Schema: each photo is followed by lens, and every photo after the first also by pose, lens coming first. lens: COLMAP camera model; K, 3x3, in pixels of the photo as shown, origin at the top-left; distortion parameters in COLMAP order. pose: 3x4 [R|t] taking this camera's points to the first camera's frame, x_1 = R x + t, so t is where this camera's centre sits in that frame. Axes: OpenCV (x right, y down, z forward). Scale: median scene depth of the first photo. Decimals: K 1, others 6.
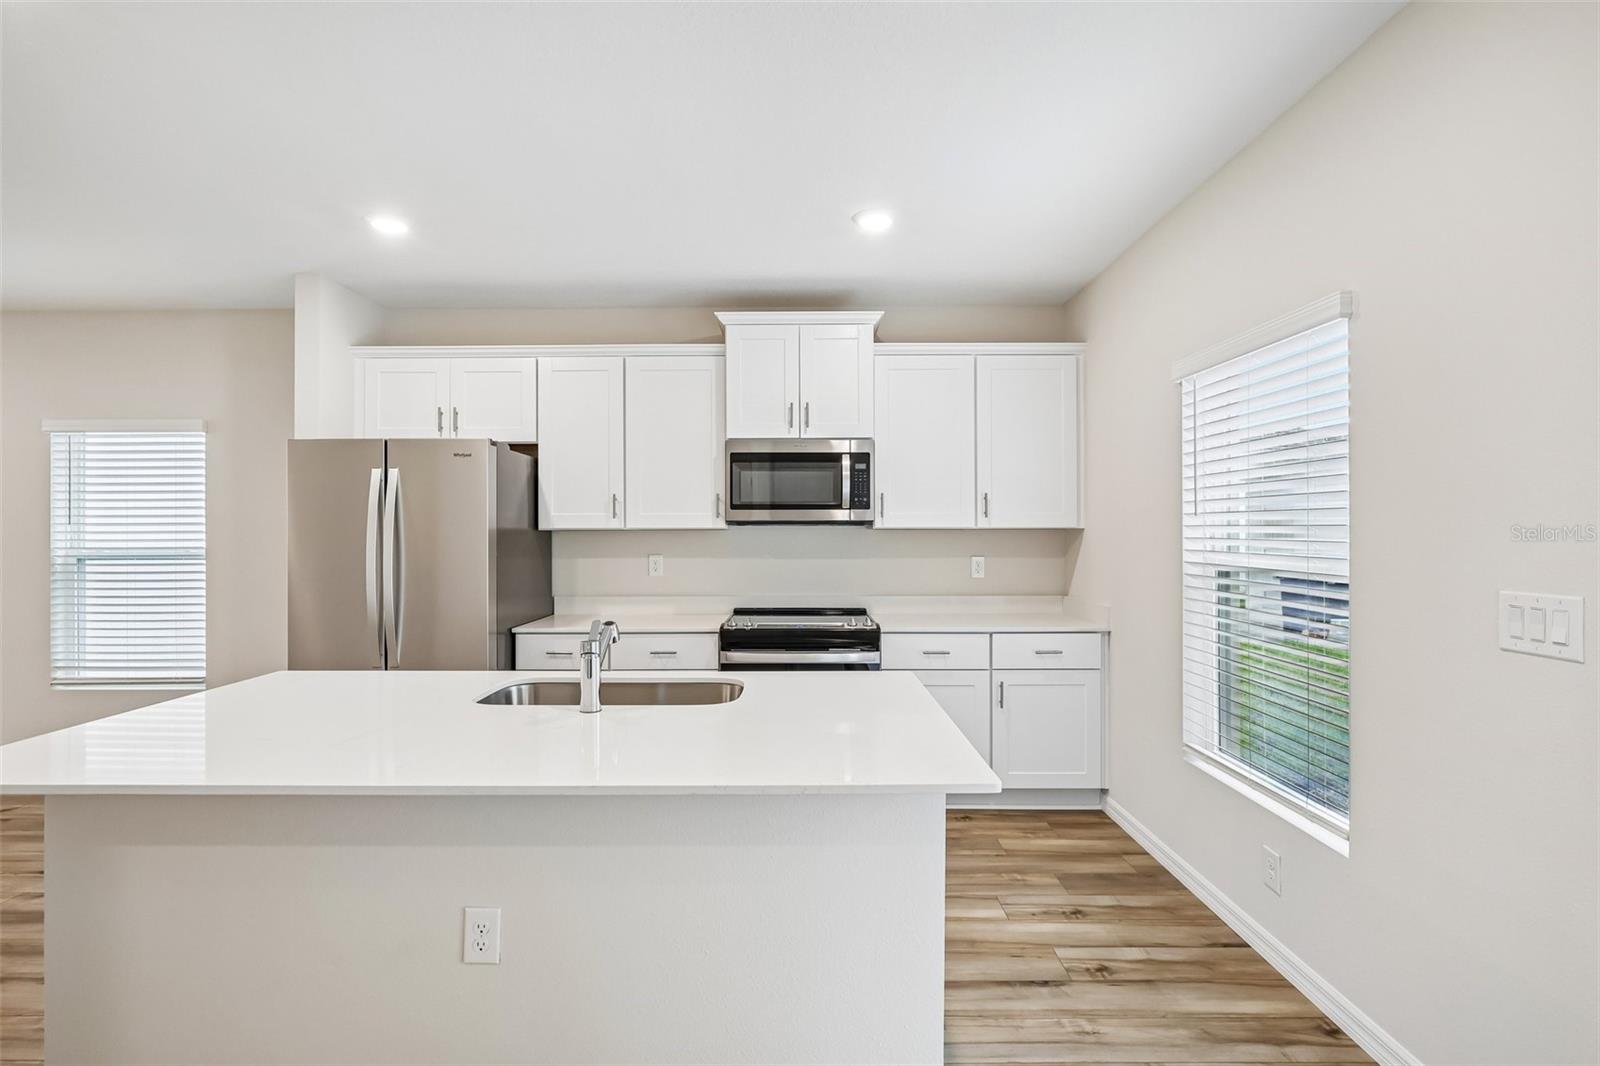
lens RADIAL K [[756.8, 0, 790.0], [0, 756.8, 533.7], [0, 0, 1]] dist [-0.001274, -0.000010]
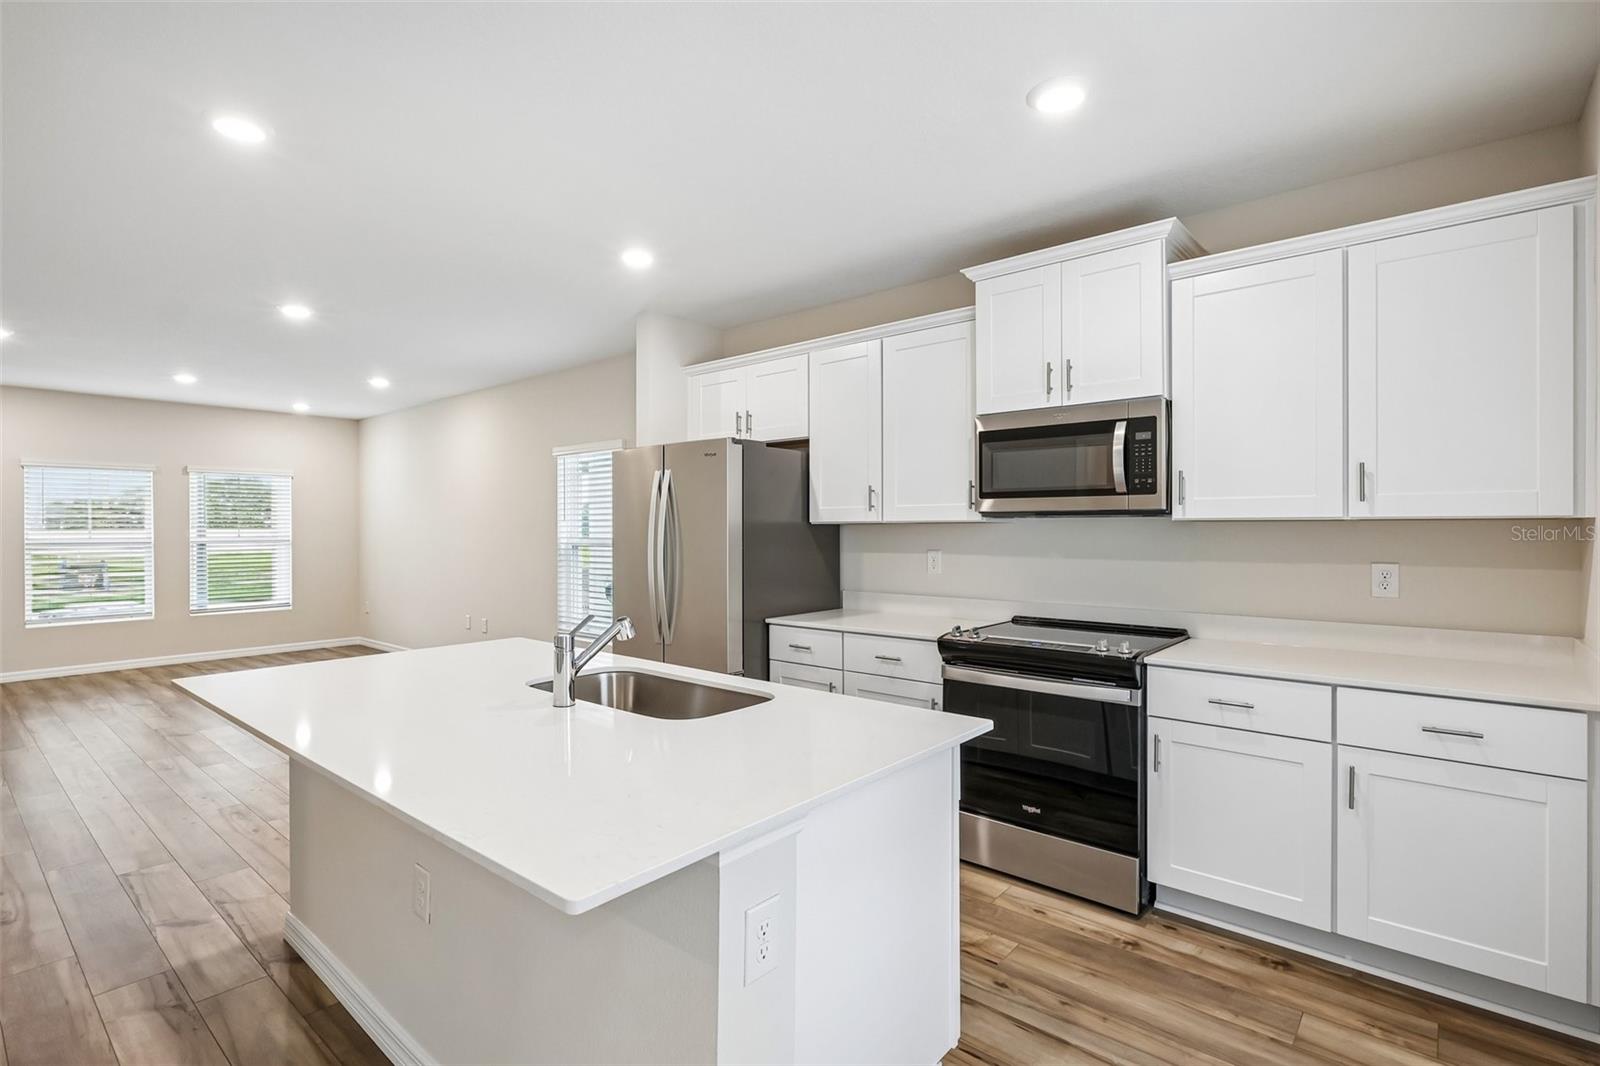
lens RADIAL K [[754.2, 0, 804.0], [0, 754.2, 532.1], [0, 0, 1]] dist [0.001298, 0.000432]
pose [[0.766062, 0.003620, -0.642756, 0.312972], [0.000176, 0.999983, 0.005841, 0.000355], [0.642766, -0.004588, 0.766049, 0.225882]]
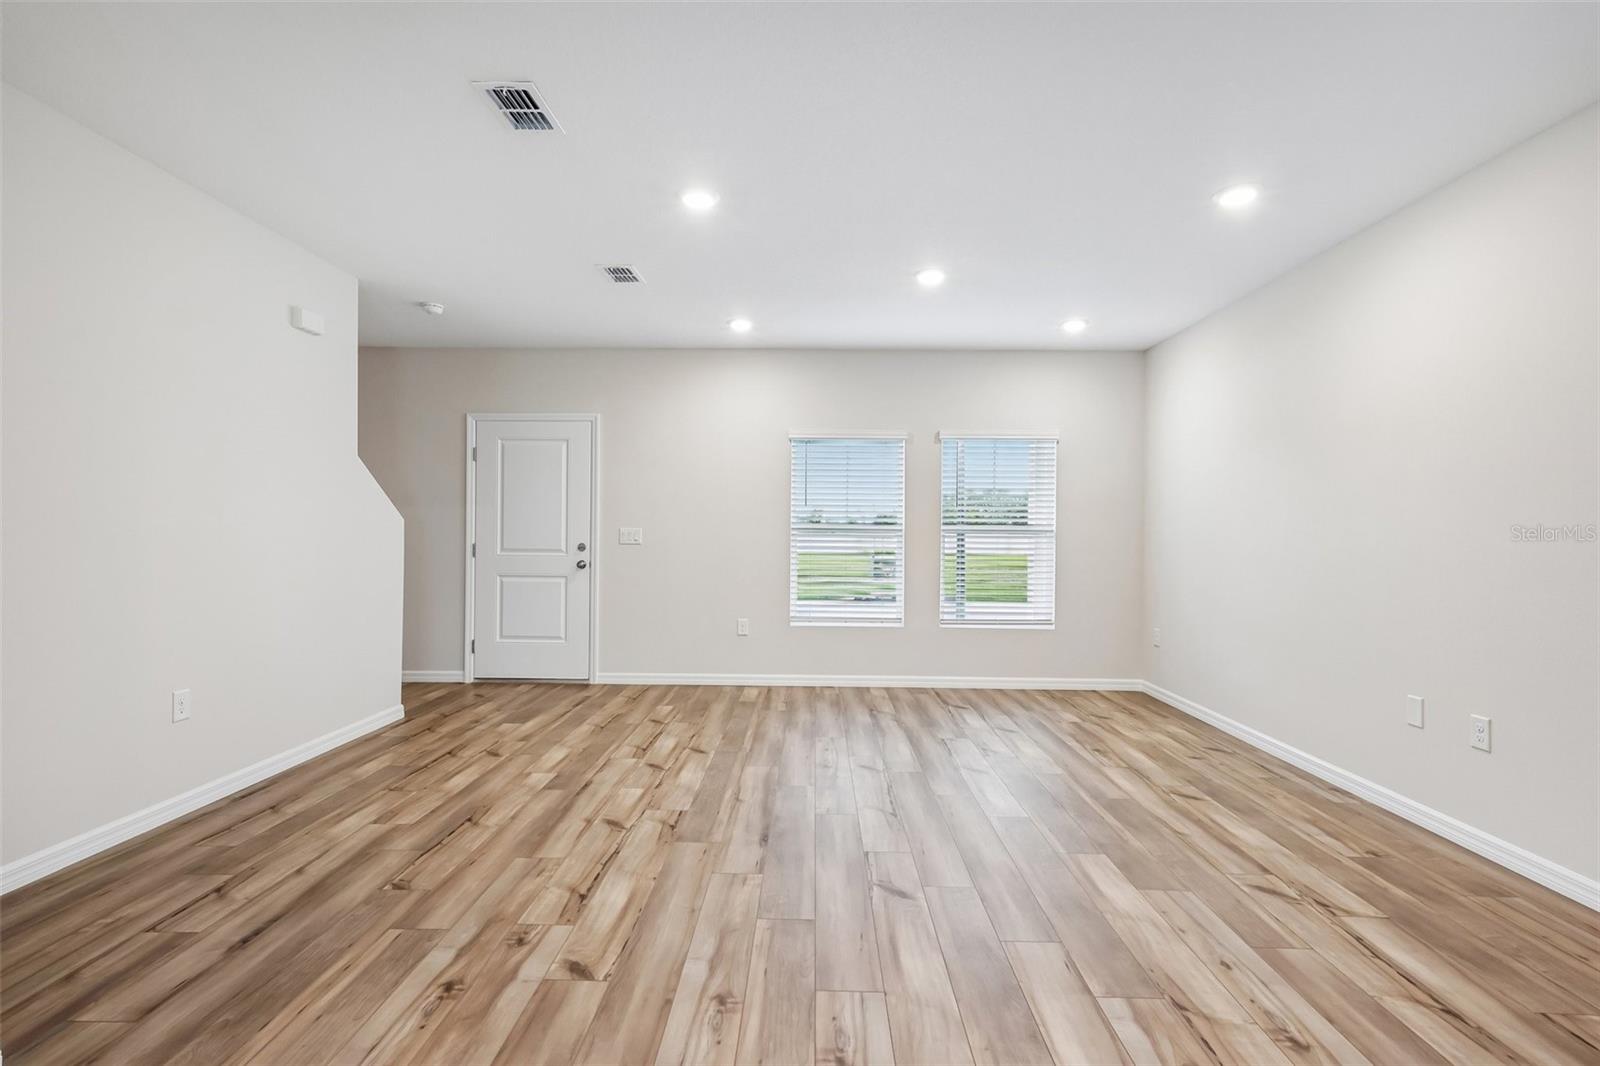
lens RADIAL K [[758.5, 0, 808.1], [0, 758.5, 531.6], [0, 0, 1]] dist [0.004693, 0.000798]
pose [[-0.009996, -0.000180, -0.999950, -0.654568], [-0.012817, 0.999918, -0.000052, 0.042885], [0.999868, 0.012816, -0.009997, 0.452587]]
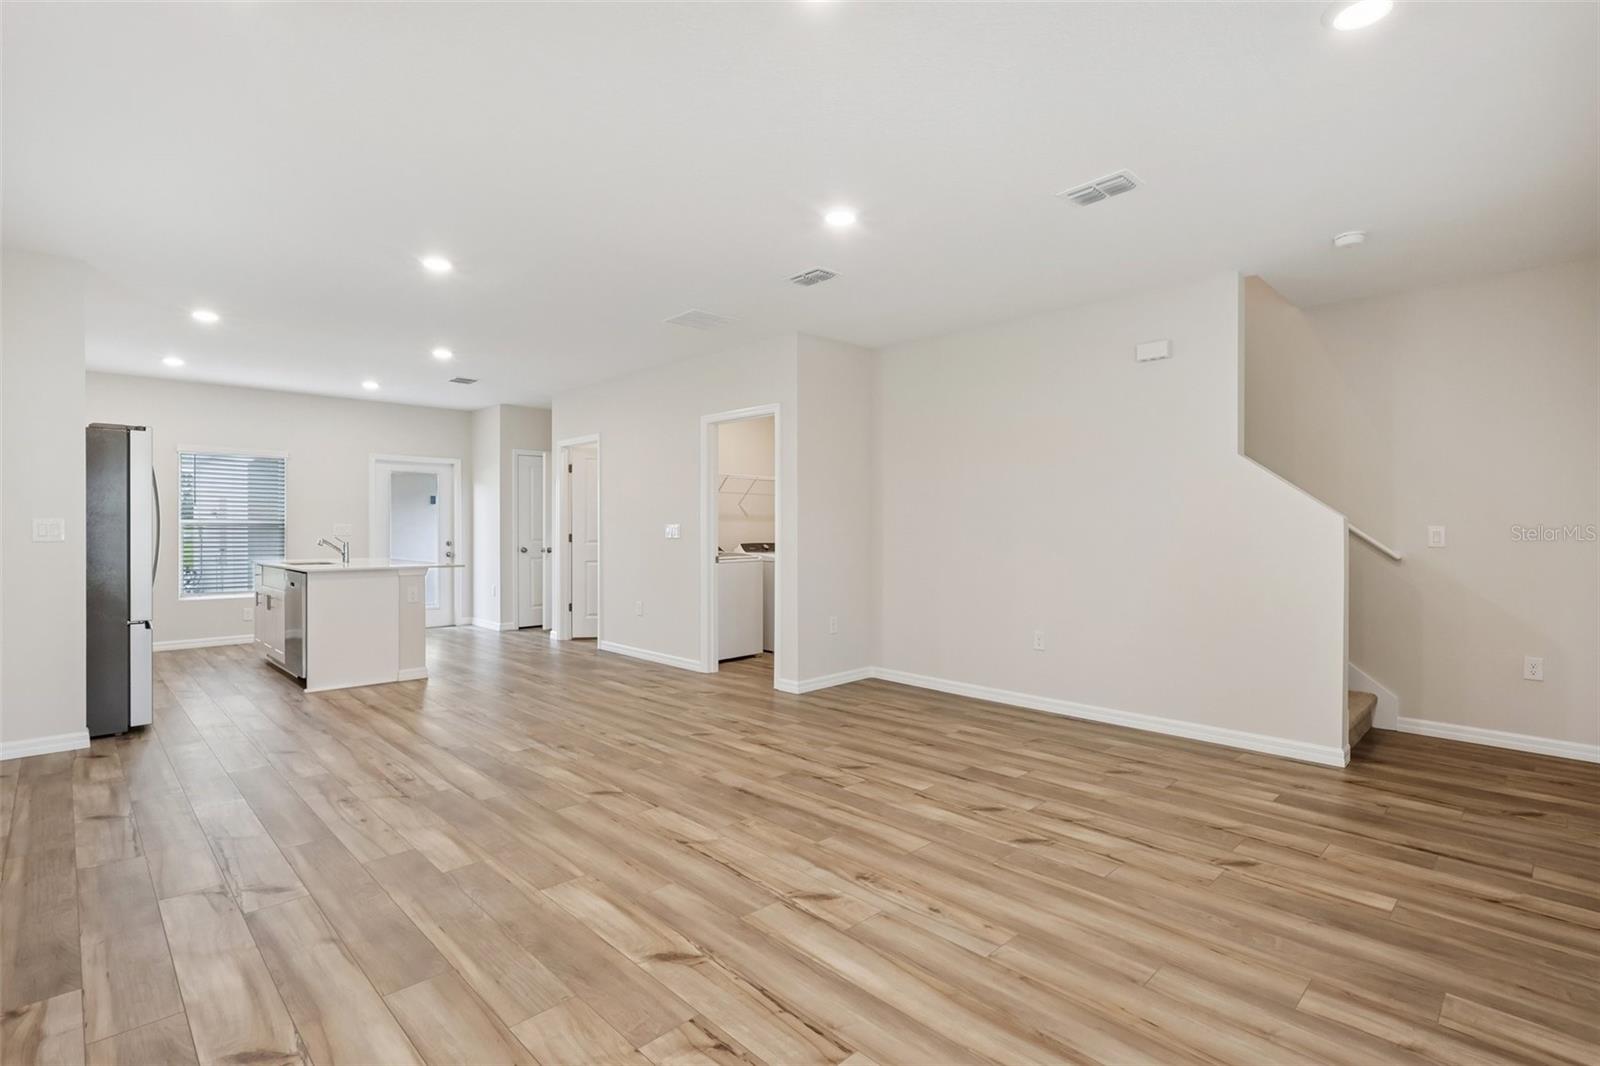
lens RADIAL K [[756.8, 0, 790.0], [0, 756.8, 533.7], [0, 0, 1]] dist [-0.001274, -0.000010]
pose [[-0.691977, -0.003929, 0.721909, -2.080351], [0.001329, 0.999977, 0.006716, 0.044192], [-0.721919, 0.005607, -0.691955, 0.973482]]
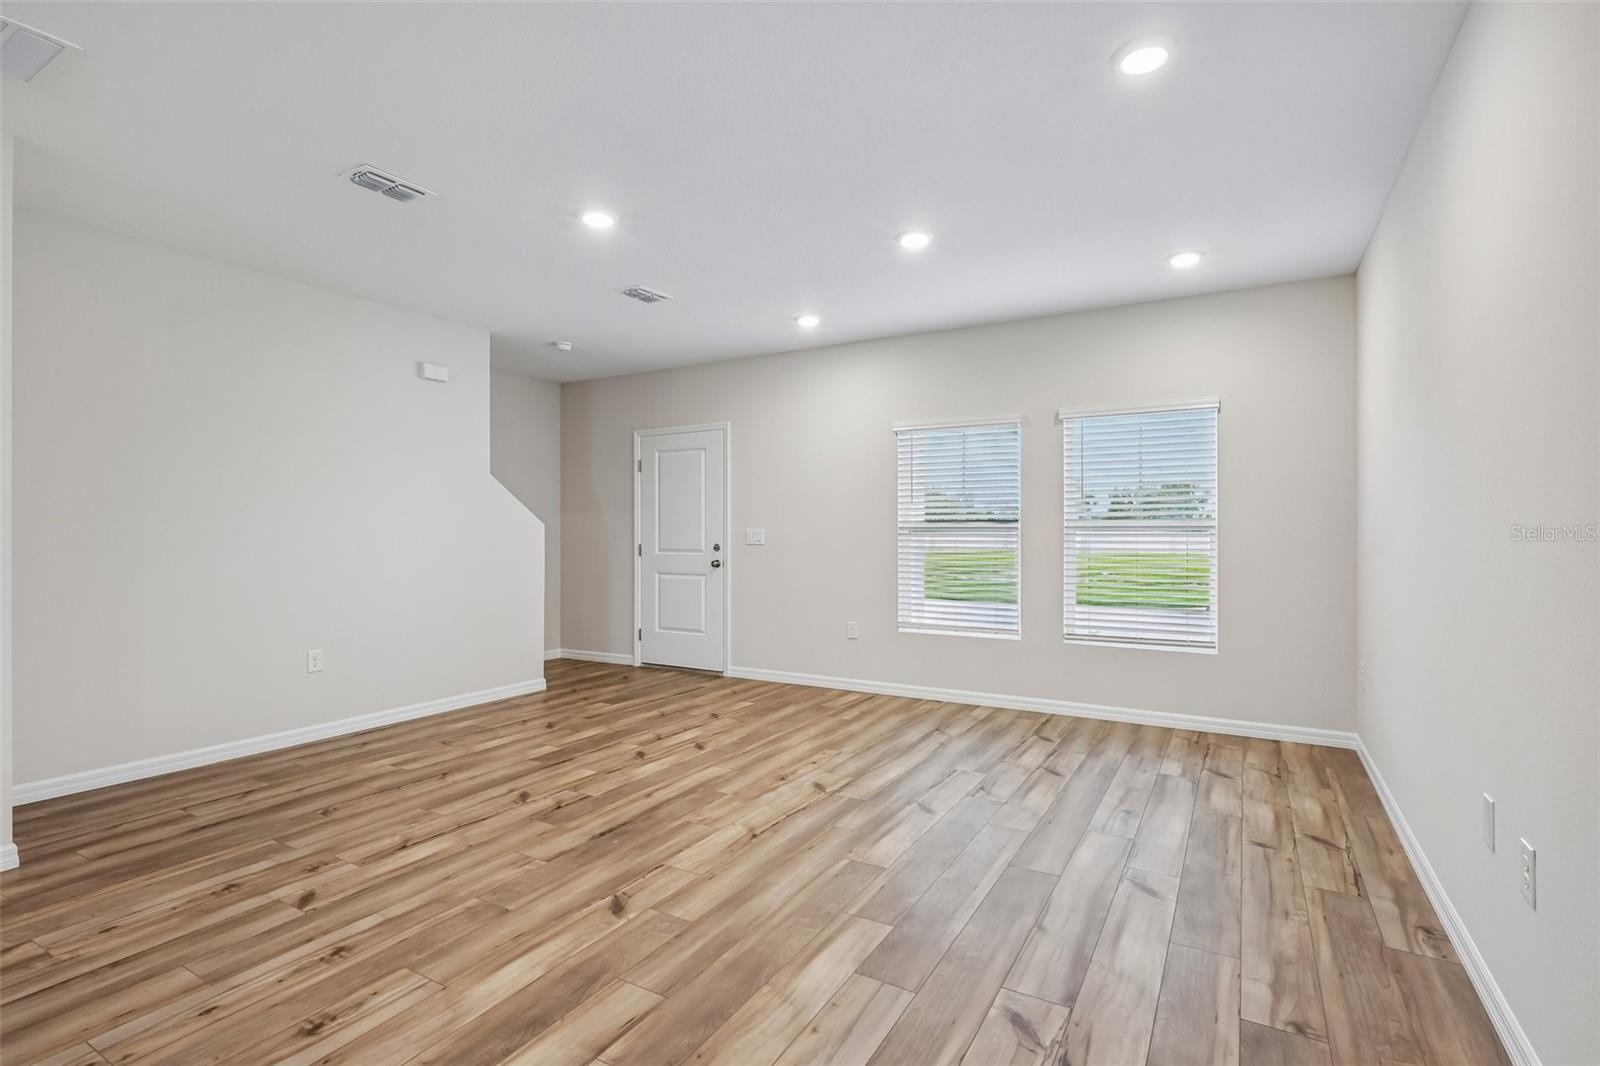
lens RADIAL K [[770.6, 0, 804.1], [0, 770.6, 527.5], [0, 0, 1]] dist [-0.001536, -0.000456]
pose [[-0.501109, -0.002612, -0.865380, -0.832973], [-0.001504, 0.999997, -0.002147, 0.040073], [0.865383, 0.000225, -0.501111, 0.972685]]
